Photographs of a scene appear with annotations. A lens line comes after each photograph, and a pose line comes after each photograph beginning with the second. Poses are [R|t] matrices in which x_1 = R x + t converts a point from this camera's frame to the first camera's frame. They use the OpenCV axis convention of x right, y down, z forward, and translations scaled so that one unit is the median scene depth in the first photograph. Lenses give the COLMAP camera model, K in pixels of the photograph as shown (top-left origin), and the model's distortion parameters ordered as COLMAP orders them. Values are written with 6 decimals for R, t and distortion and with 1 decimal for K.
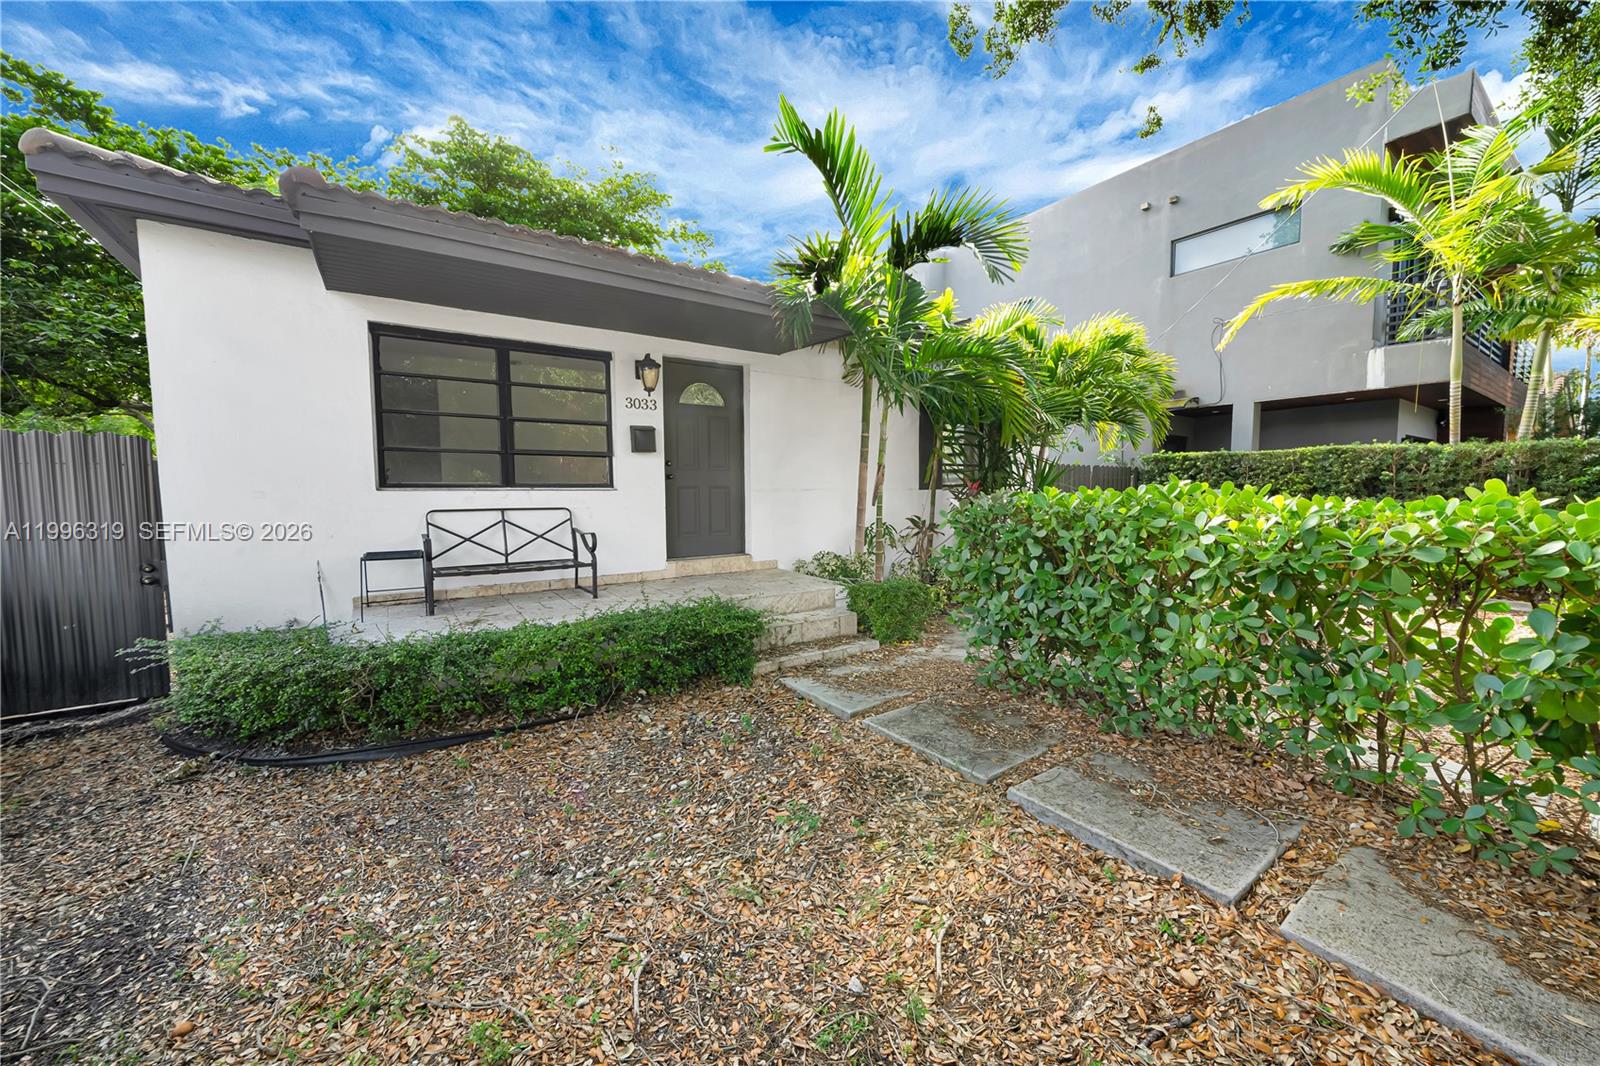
lens RADIAL K [[573.8, 0, 779.7], [0, 573.8, 531.5], [0, 0, 1]] dist [-0.001236, -0.000182]
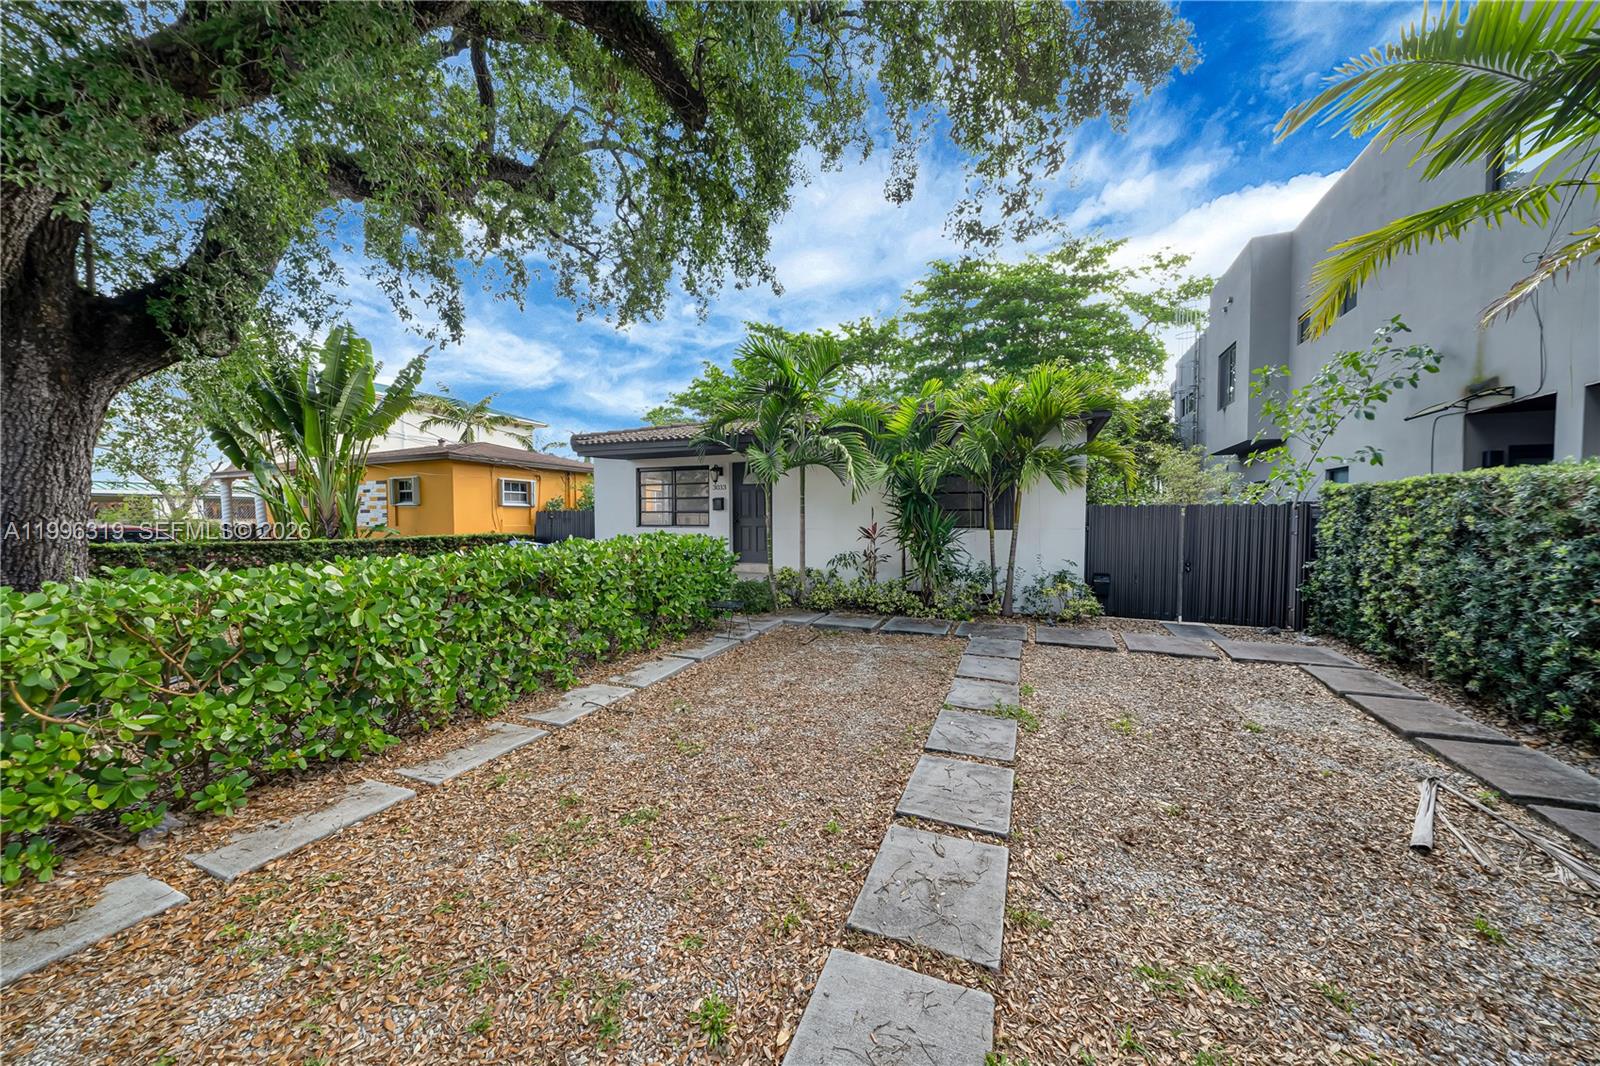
lens RADIAL K [[573.8, 0, 779.7], [0, 573.8, 531.5], [0, 0, 1]] dist [-0.001236, -0.000182]
pose [[0.523199, 0.024012, -0.851872, 1.646857], [-0.063106, 0.997950, -0.010629, -0.049078], [0.849871, 0.059320, 0.523642, 0.086267]]
